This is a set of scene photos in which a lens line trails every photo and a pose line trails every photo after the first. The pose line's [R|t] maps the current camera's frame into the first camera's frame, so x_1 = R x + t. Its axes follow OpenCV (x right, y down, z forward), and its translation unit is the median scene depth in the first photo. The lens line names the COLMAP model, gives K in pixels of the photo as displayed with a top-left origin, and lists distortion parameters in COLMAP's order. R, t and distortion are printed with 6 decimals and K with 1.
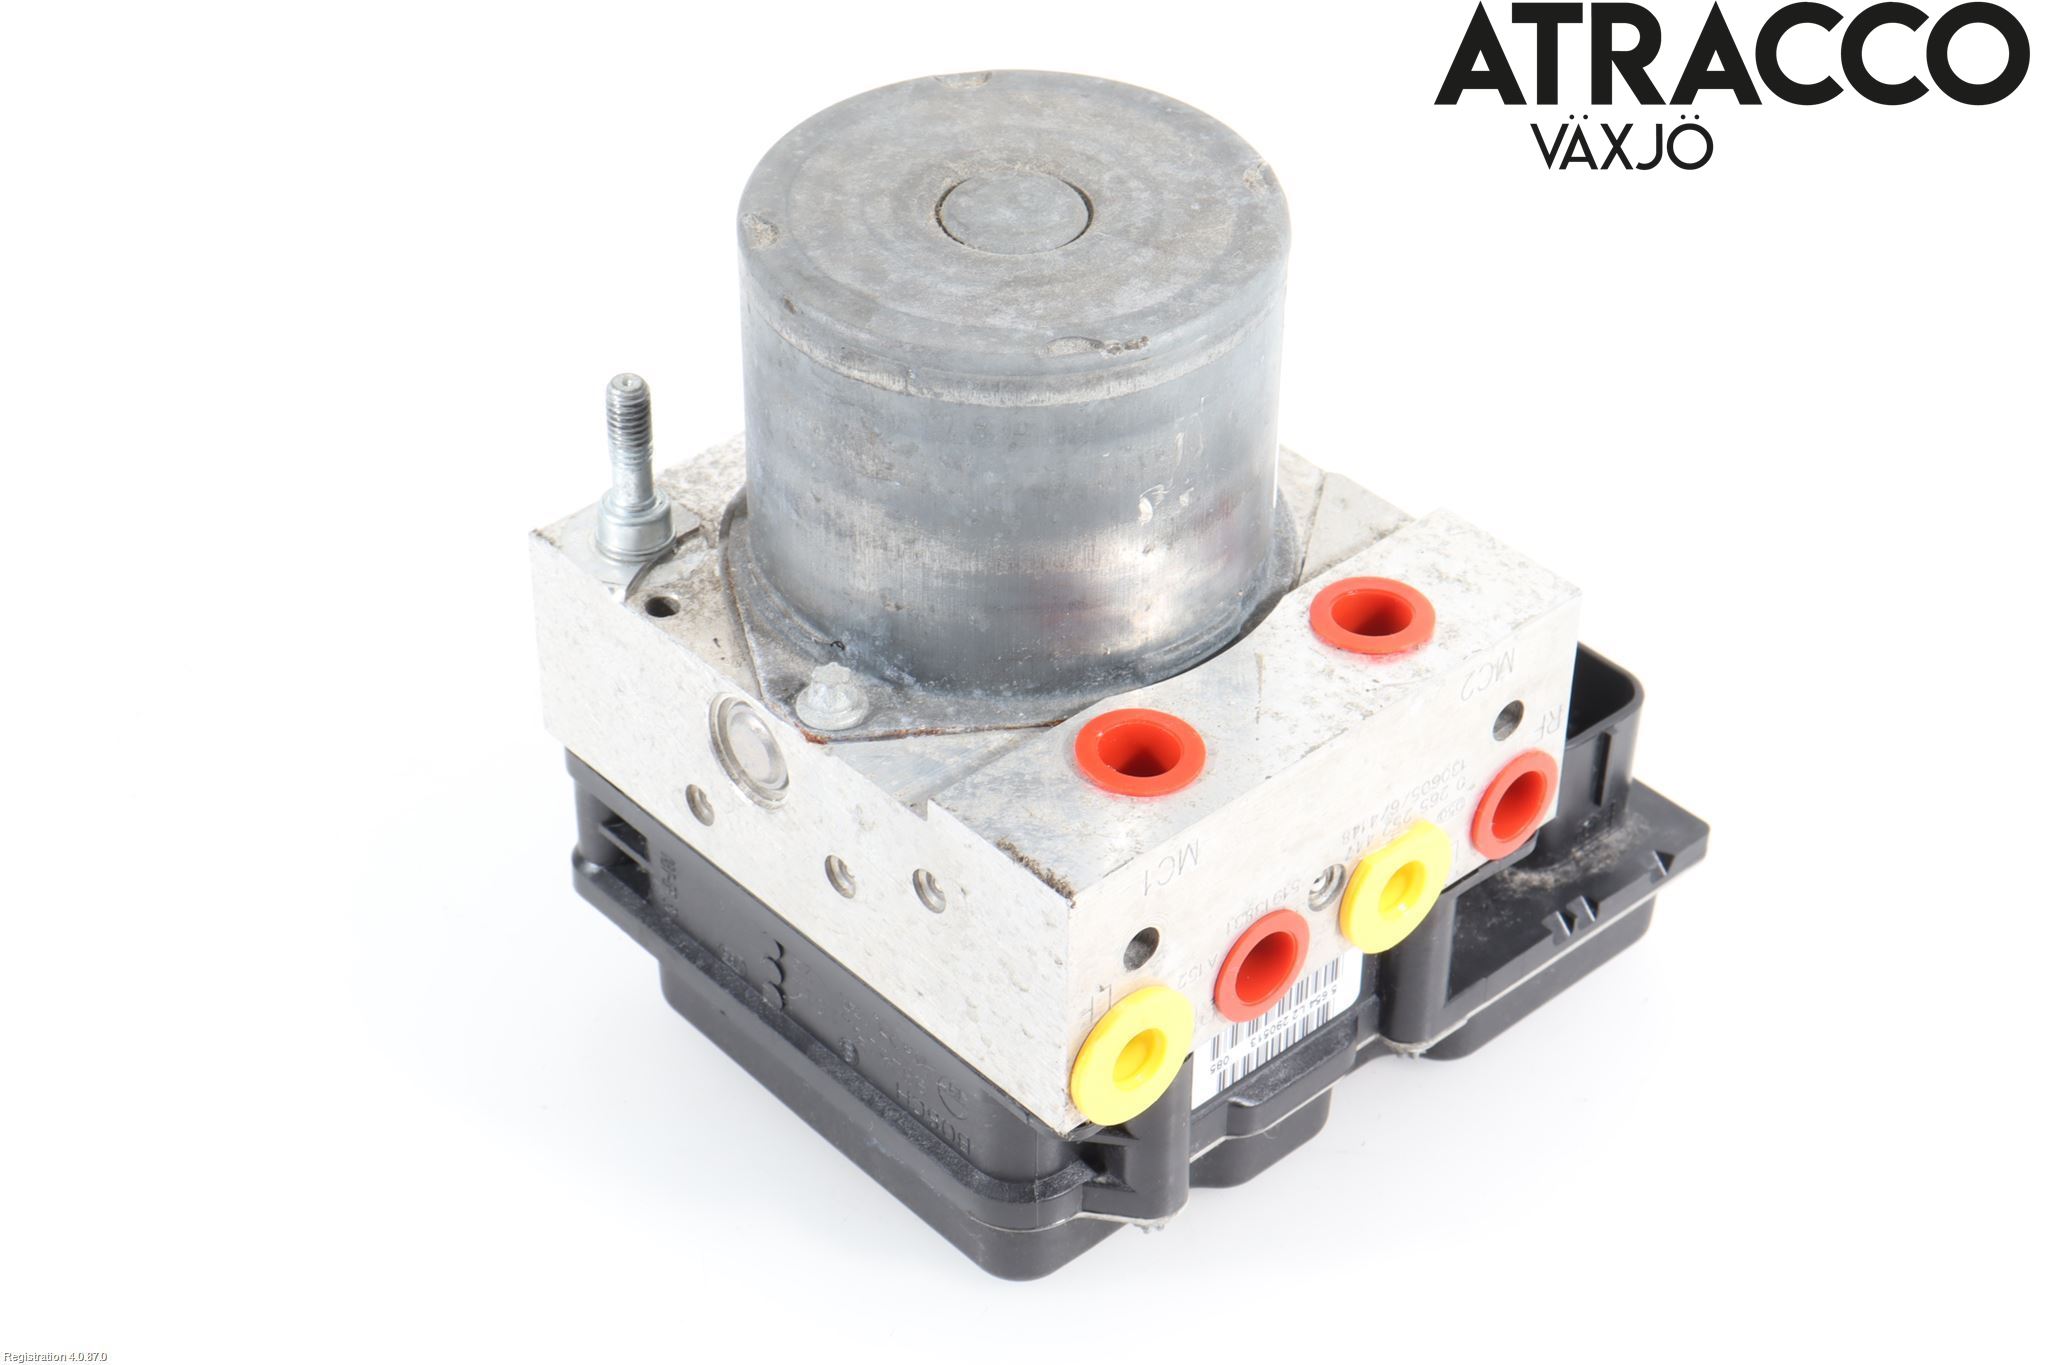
lens RADIAL K [[3906.2, 0, 1024.3], [0, 3906.2, 682.6], [0, 0, 1]] dist [0.075074, 0.000000]
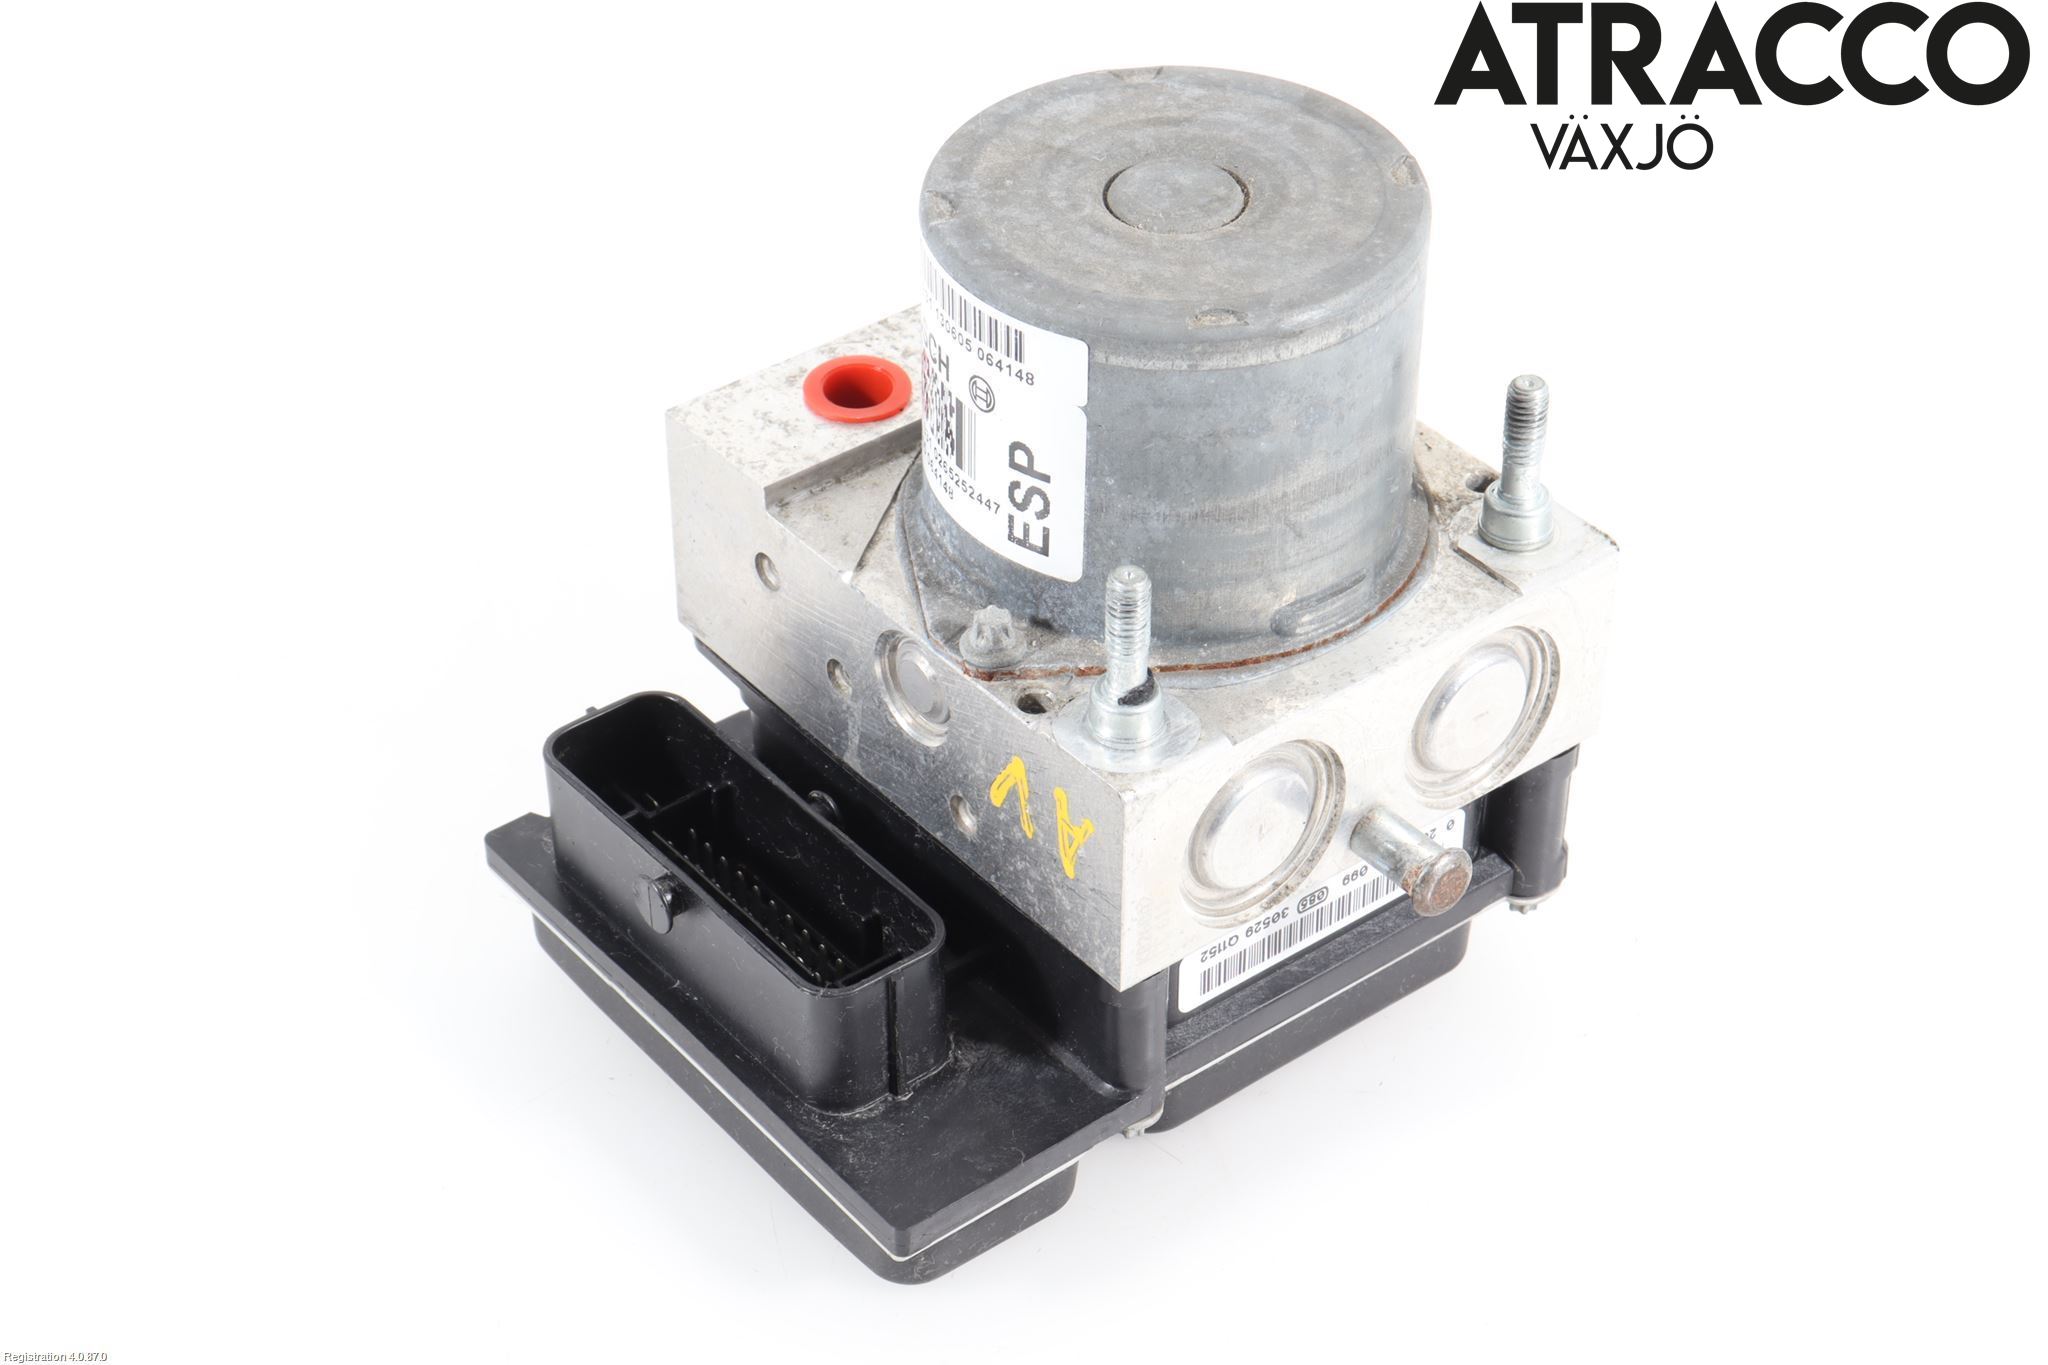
lens RADIAL K [[3906.2, 0, 1022.0], [0, 3906.2, 684.2], [0, 0, 1]] dist [0.075074, 0.000000]
pose [[-0.997562, -0.052159, 0.046369, -0.017585], [0.033485, 0.225239, 0.973728, -1.146706], [-0.061232, 0.972907, -0.222943, 1.375425]]
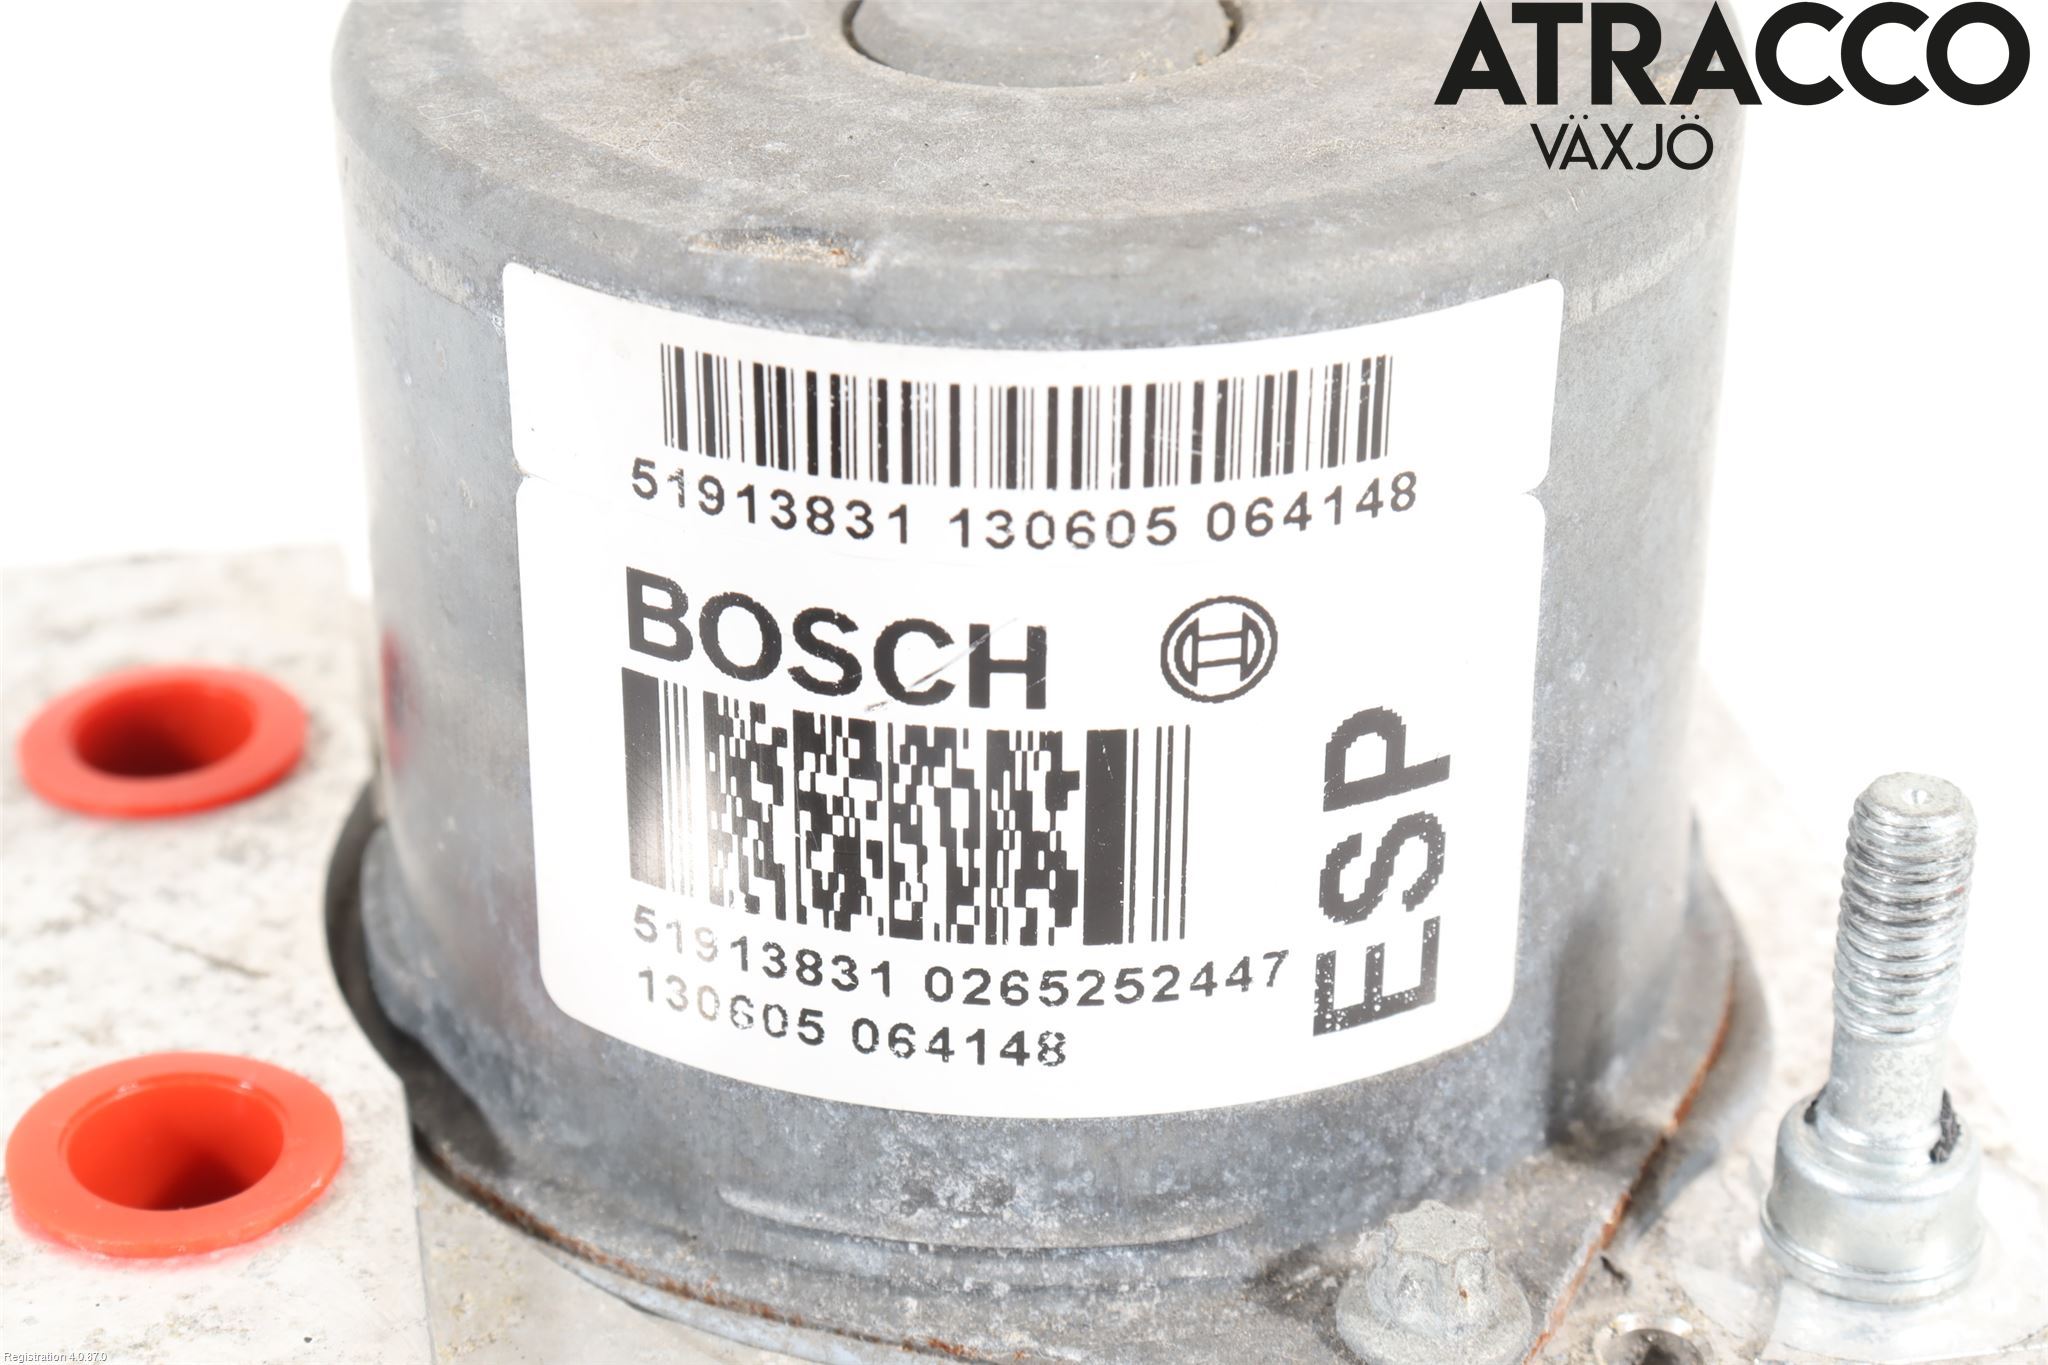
lens RADIAL K [[4488.9, 0, 1023.2], [0, 4488.9, 680.8], [0, 0, 1]] dist [0.089470, 0.000000]
pose [[-0.530823, 0.399443, -0.747444, 0.363206], [-0.533380, 0.527911, 0.660920, -0.383390], [0.658584, 0.749504, -0.067173, 1.078534]]
